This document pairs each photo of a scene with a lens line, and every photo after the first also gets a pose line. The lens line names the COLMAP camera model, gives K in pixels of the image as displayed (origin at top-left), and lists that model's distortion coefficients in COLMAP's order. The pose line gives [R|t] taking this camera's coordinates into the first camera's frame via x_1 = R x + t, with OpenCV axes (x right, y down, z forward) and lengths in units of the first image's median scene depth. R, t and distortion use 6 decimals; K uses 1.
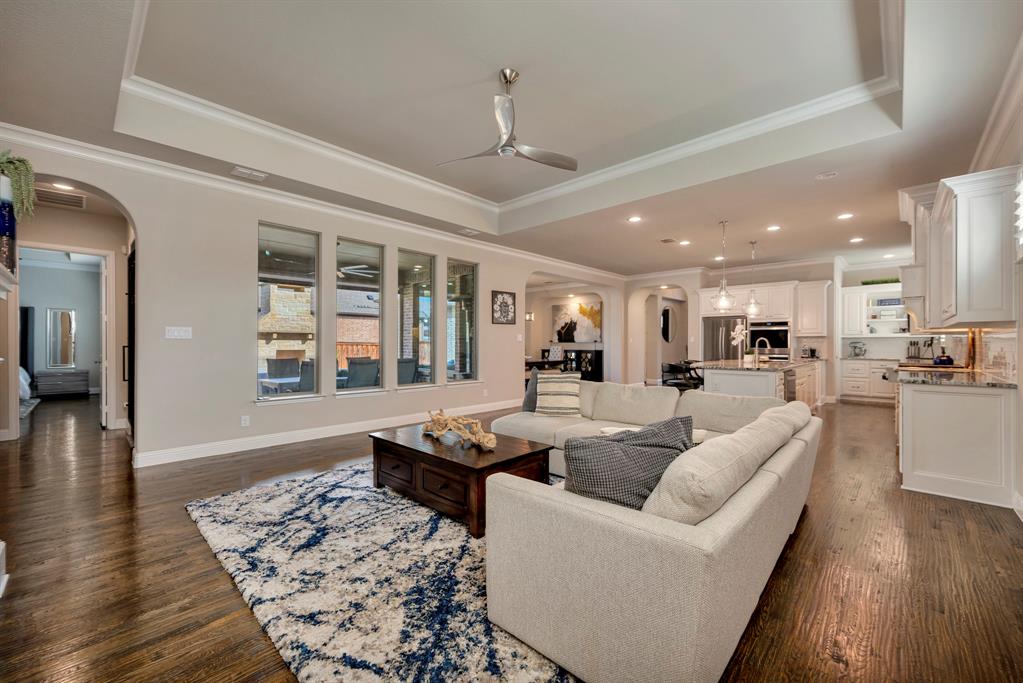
lens RADIAL K [[409.9, 0, 509.4], [0, 409.9, 340.1], [0, 0, 1]] dist [0.001782, -0.001379]
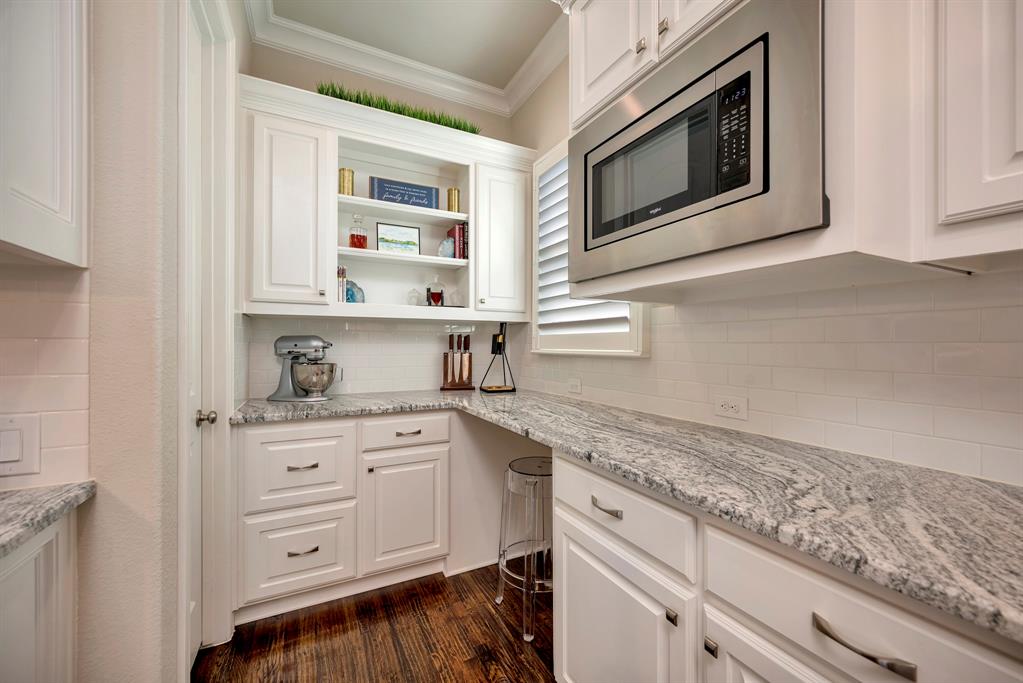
lens RADIAL K [[409.9, 0, 517.4], [0, 409.9, 344.5], [0, 0, 1]] dist [0.001782, -0.001379]
pose [[0.320677, -0.001380, 0.947188, 0.671538], [-0.004484, 0.999986, 0.002975, 0.008689], [-0.947178, -0.005202, 0.320666, 0.816879]]
